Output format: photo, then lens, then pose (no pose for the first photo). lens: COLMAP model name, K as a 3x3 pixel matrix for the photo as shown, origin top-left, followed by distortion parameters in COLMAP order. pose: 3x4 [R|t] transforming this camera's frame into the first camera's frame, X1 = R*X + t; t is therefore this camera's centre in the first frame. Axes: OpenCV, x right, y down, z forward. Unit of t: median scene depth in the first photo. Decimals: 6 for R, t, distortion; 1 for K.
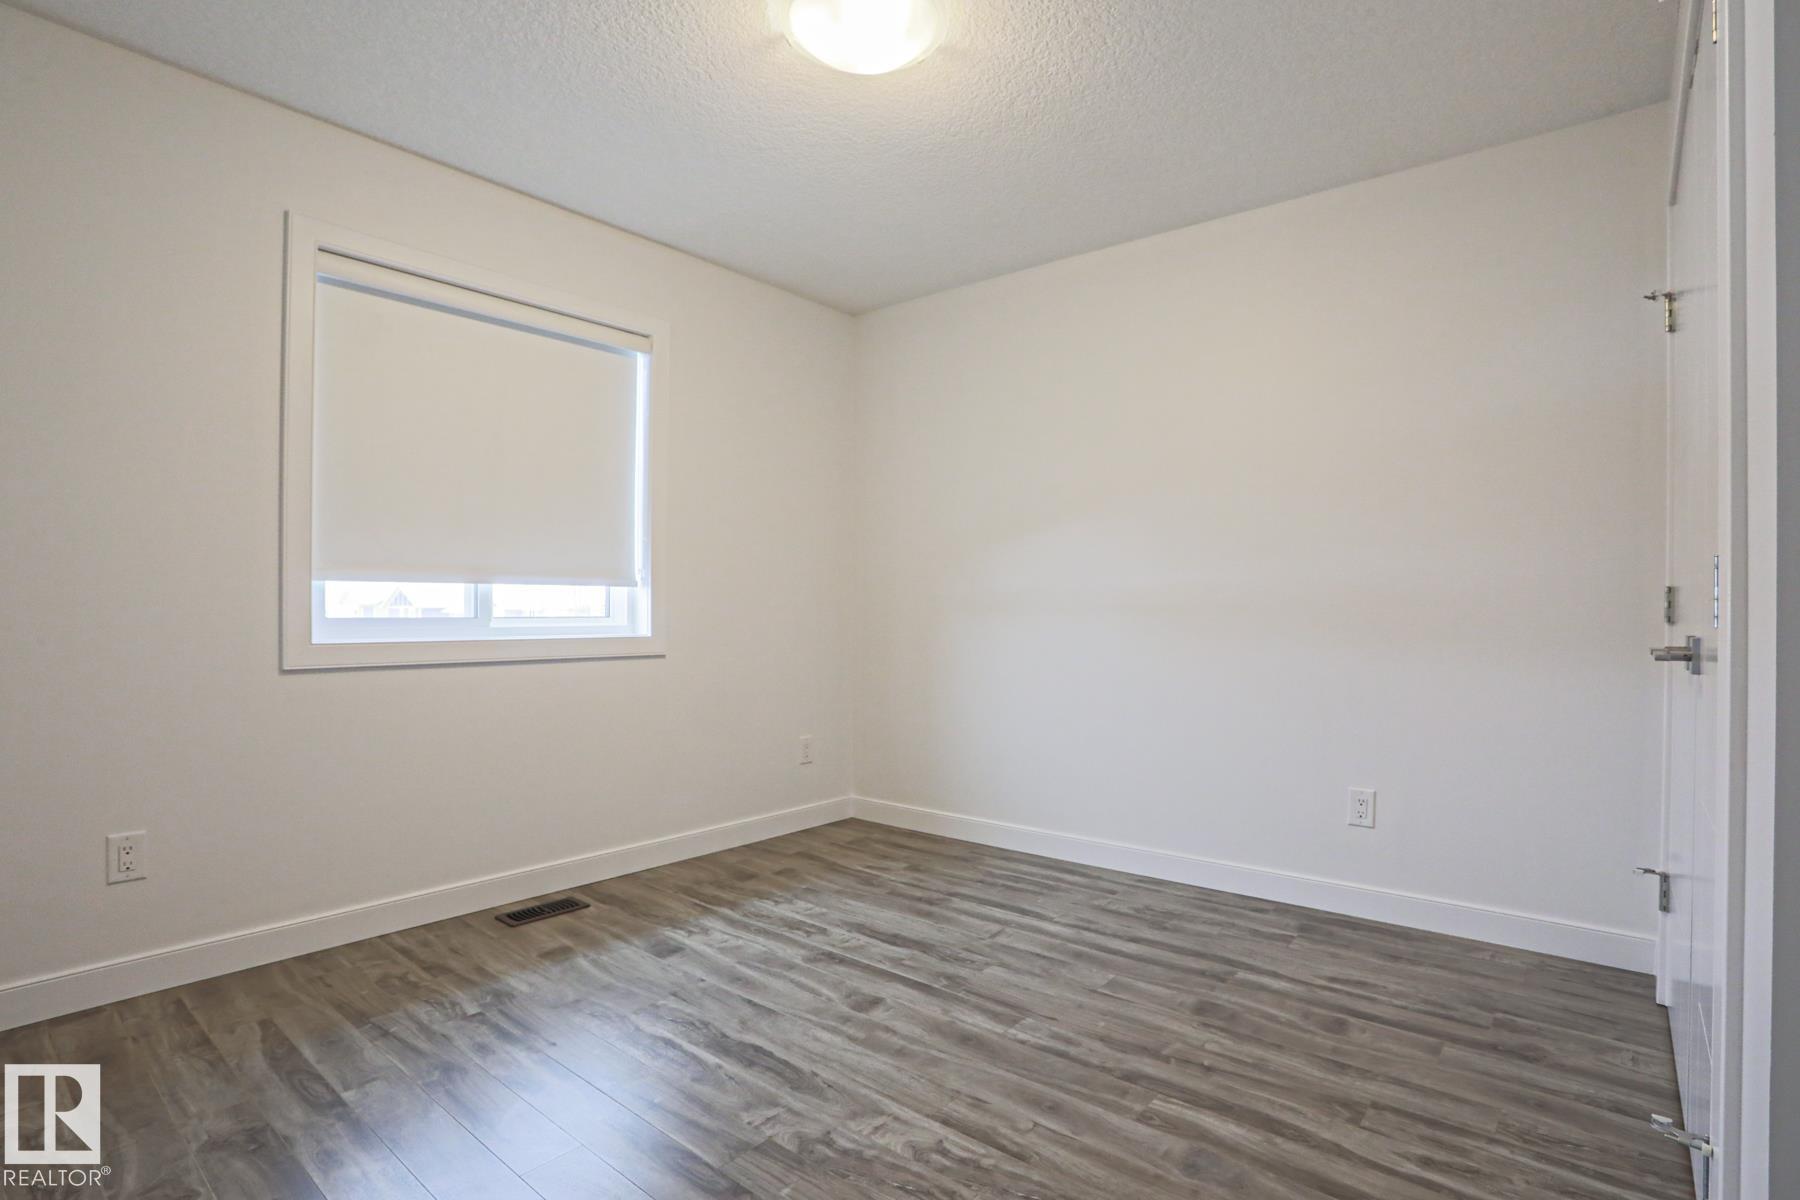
lens RADIAL K [[872.6, 0, 895.2], [0, 872.6, 602.5], [0, 0, 1]] dist [-0.074274, 0.030631]
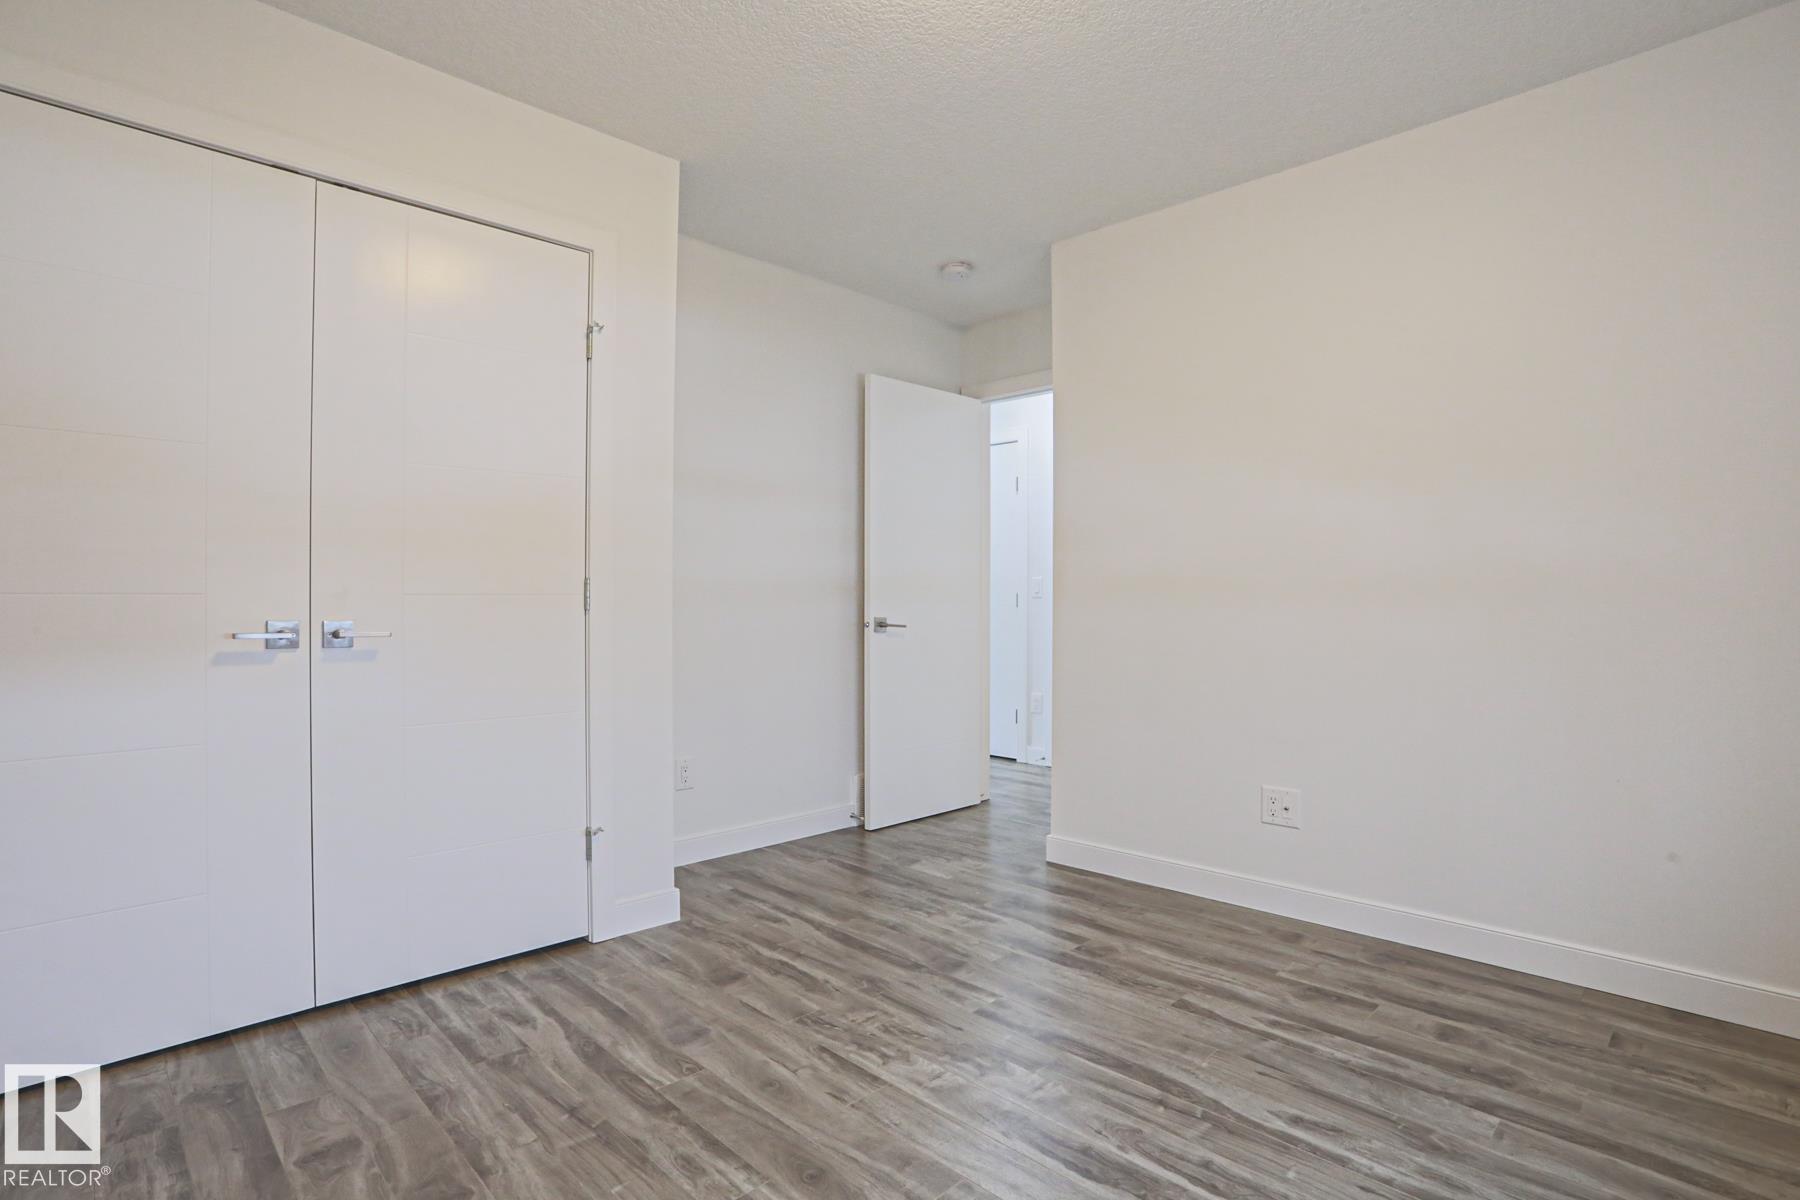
lens RADIAL K [[872.6, 0, 895.2], [0, 872.6, 602.5], [0, 0, 1]] dist [-0.074274, 0.030631]
pose [[-0.995954, -0.003793, 0.089781, -0.062161], [-0.004761, 0.999933, -0.010571, 0.013472], [-0.089735, -0.010956, -0.995905, 2.089399]]
